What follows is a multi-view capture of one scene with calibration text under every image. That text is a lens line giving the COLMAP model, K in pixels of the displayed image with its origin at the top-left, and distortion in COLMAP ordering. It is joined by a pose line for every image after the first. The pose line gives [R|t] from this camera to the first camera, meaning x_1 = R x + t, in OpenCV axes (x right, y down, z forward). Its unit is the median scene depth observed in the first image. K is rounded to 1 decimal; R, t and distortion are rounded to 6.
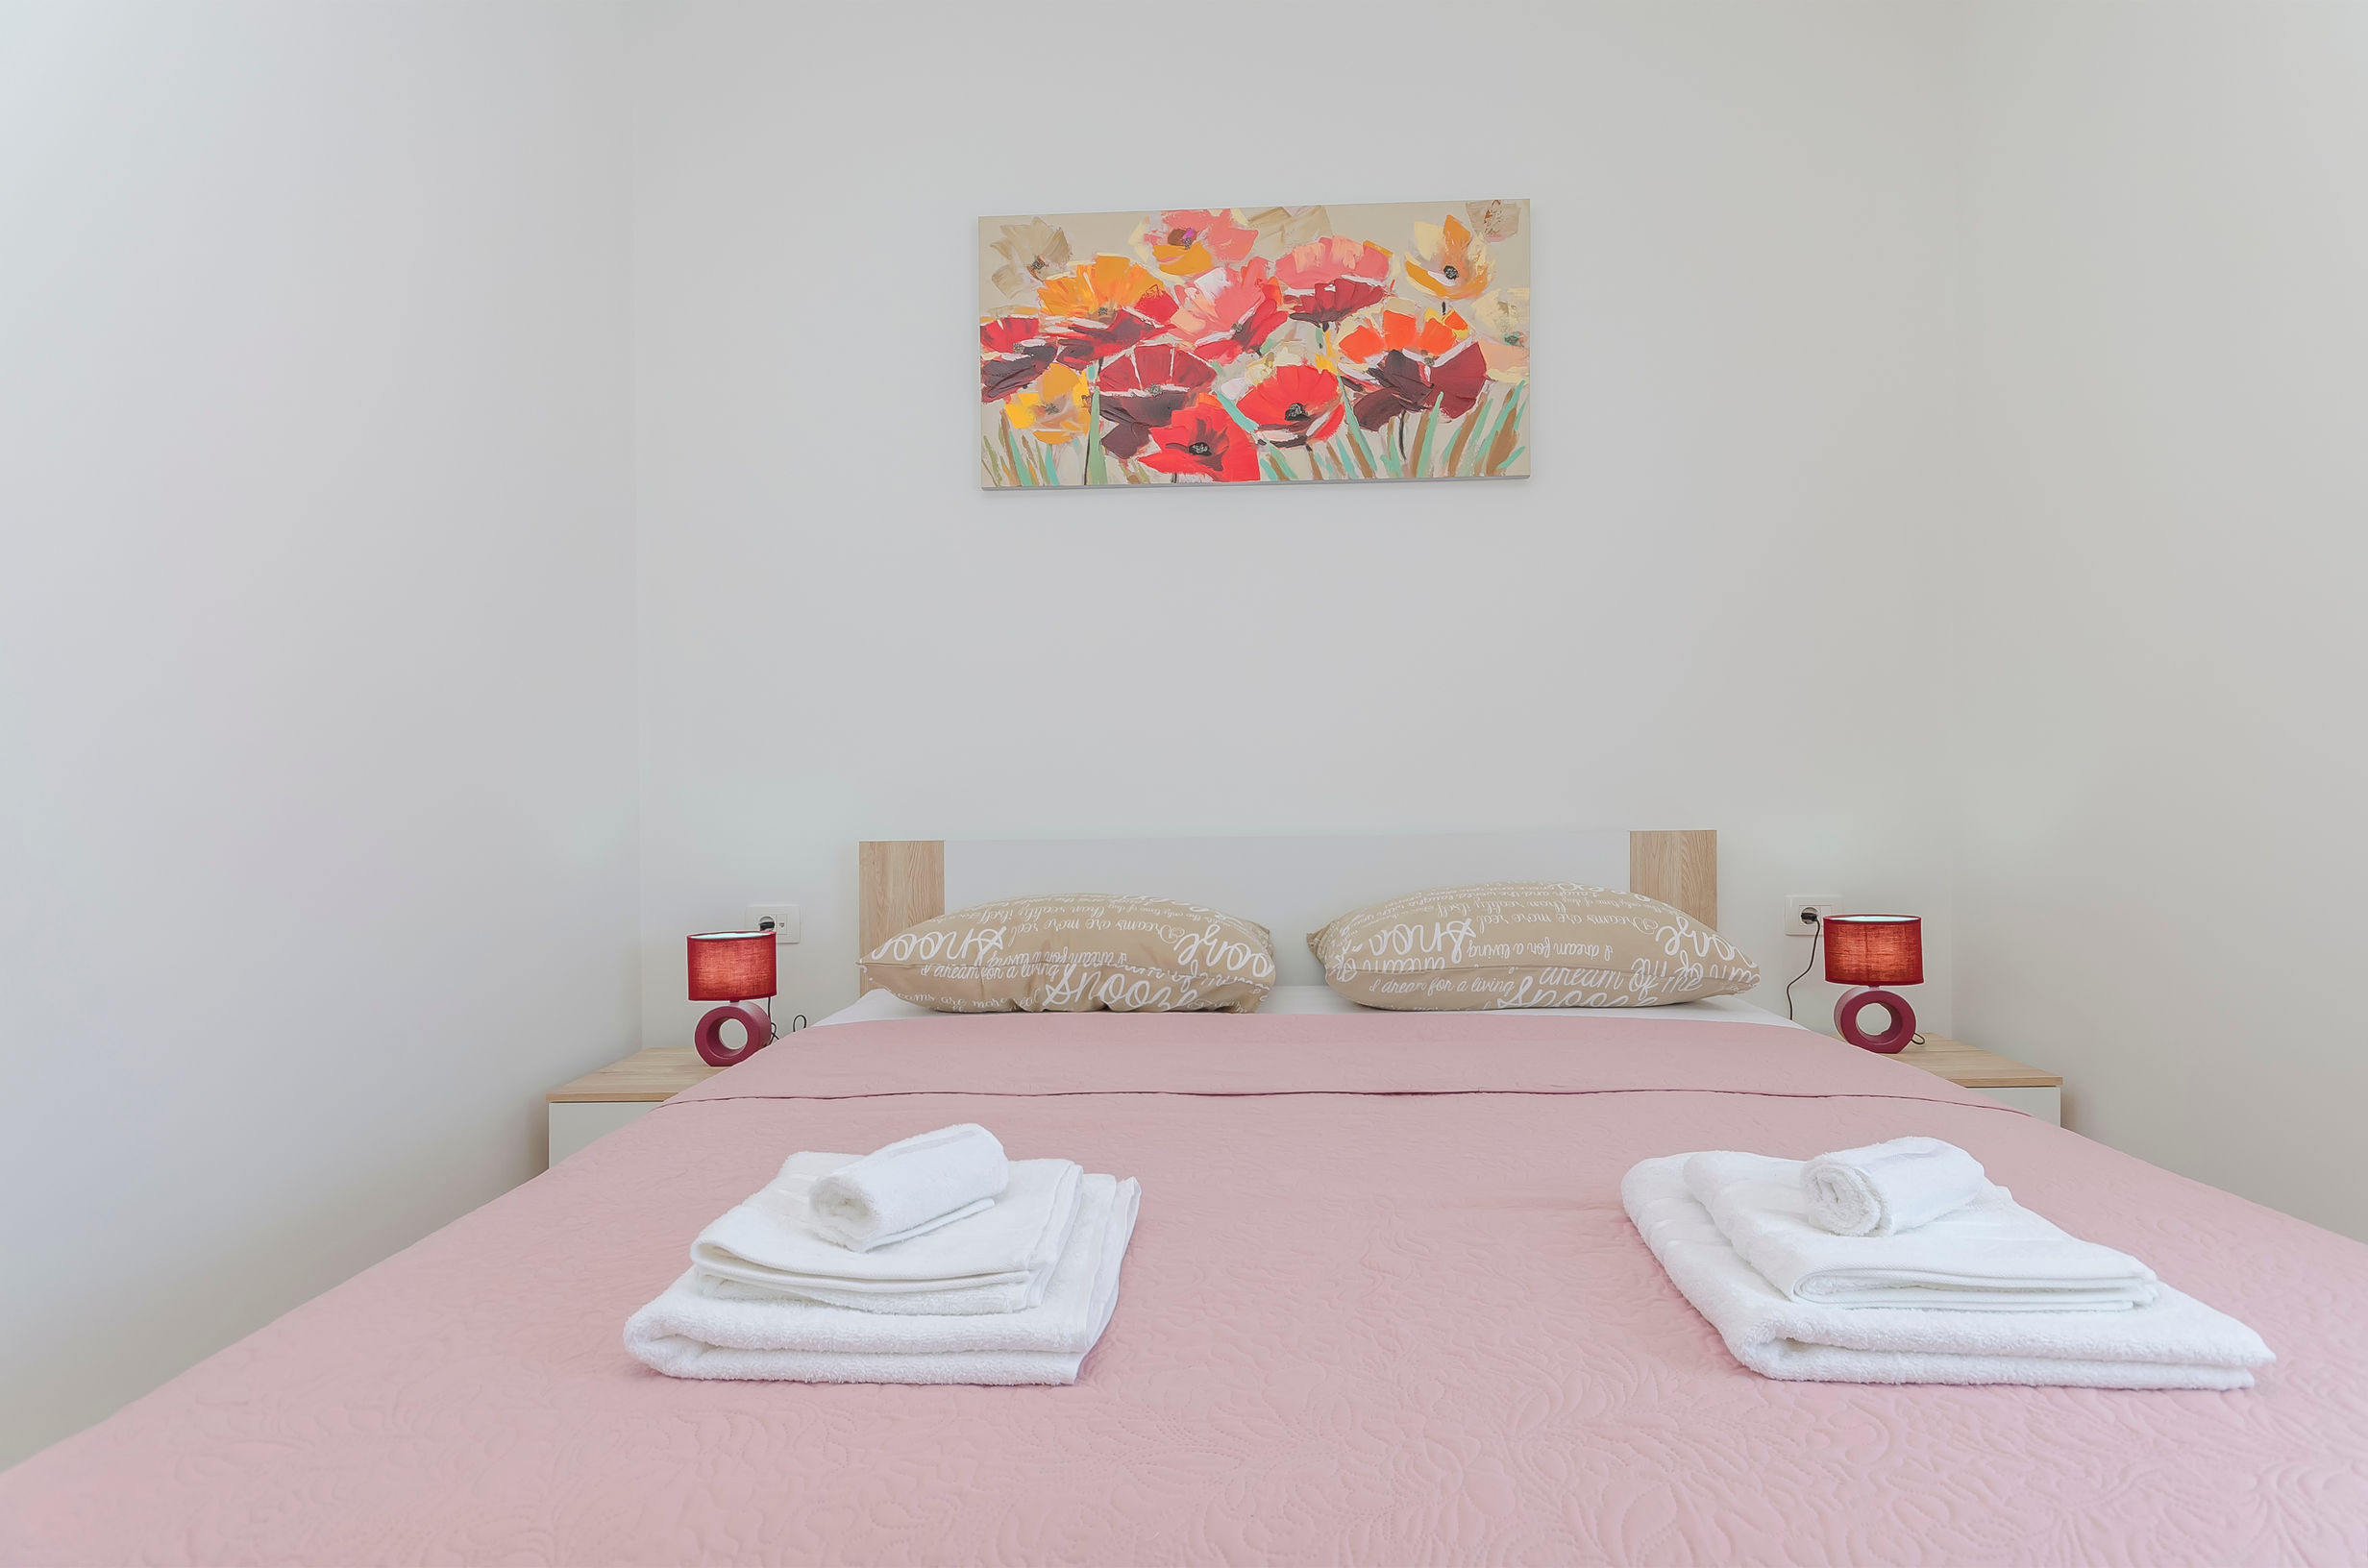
lens RADIAL K [[1206.4, 0, 1190.5], [0, 1206.4, 799.0], [0, 0, 1]] dist [-0.003261, 0.000162]
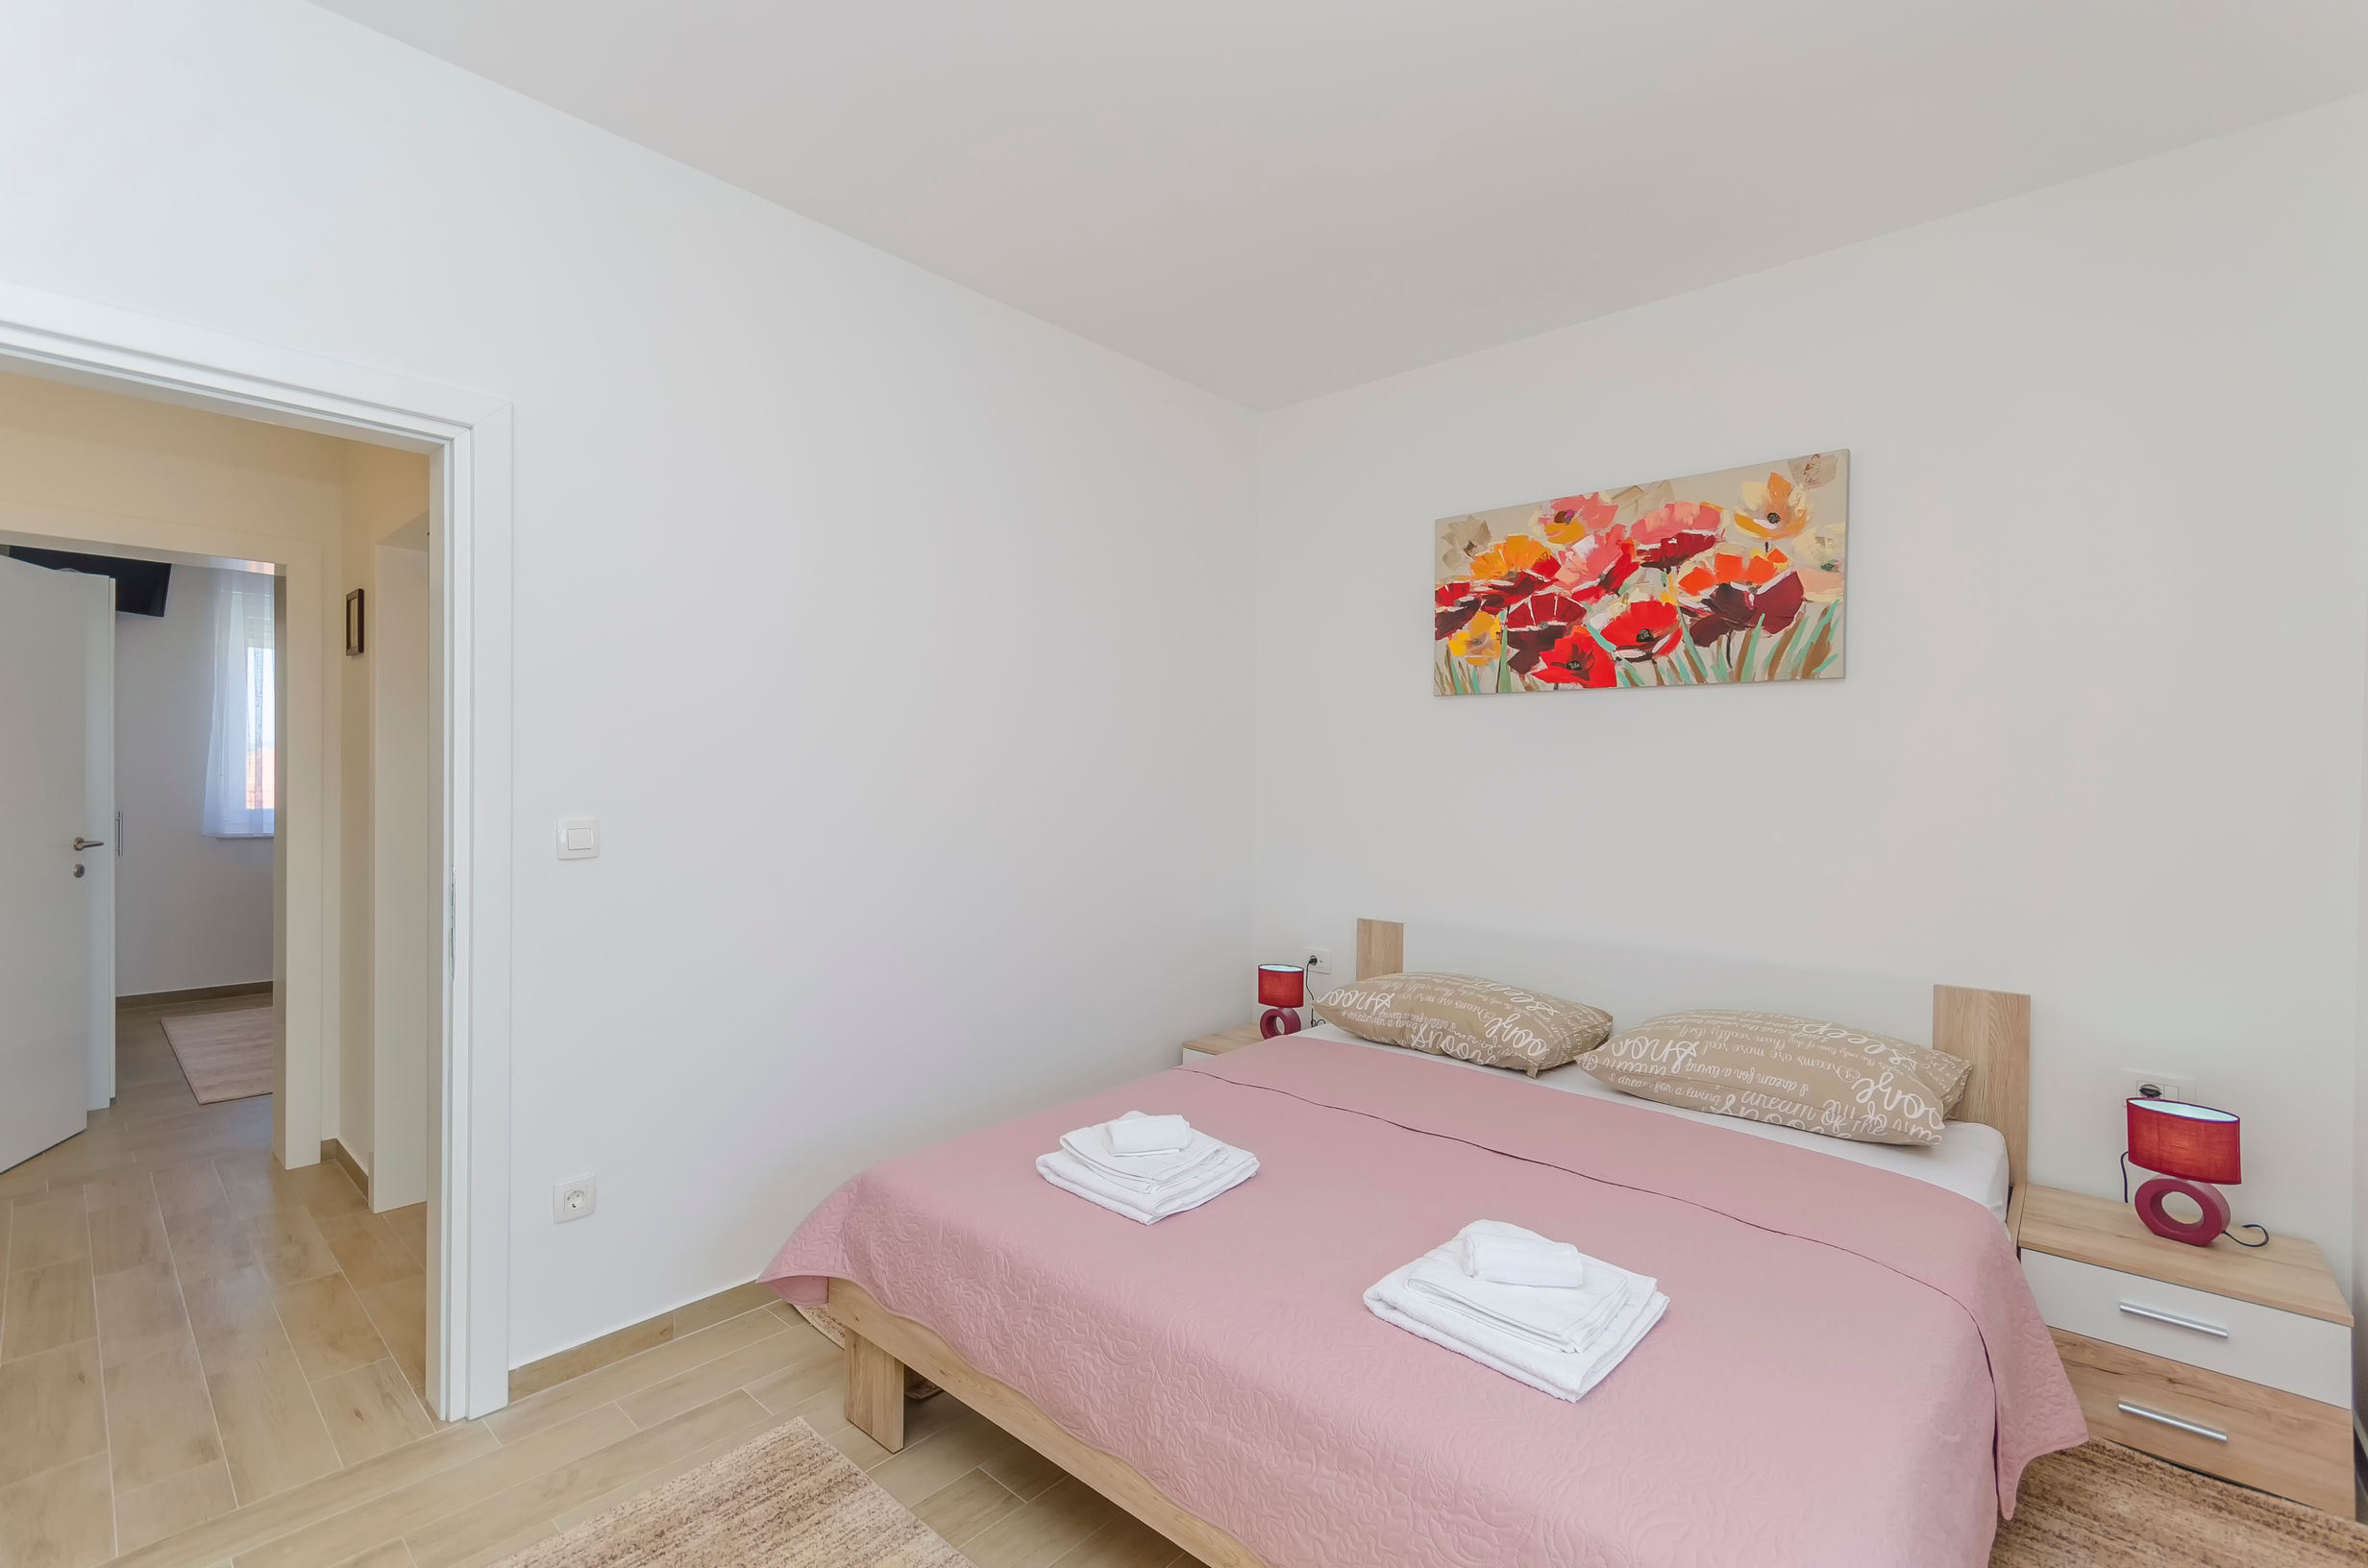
lens RADIAL K [[1038.4, 0, 1182.0], [0, 1038.4, 766.5], [0, 0, 1]] dist [0.004843, 0.000941]
pose [[0.764264, 0.014394, -0.644743, 0.449042], [-0.020308, 0.999792, -0.001753, -0.163506], [0.644584, 0.014433, 0.764398, -0.223772]]
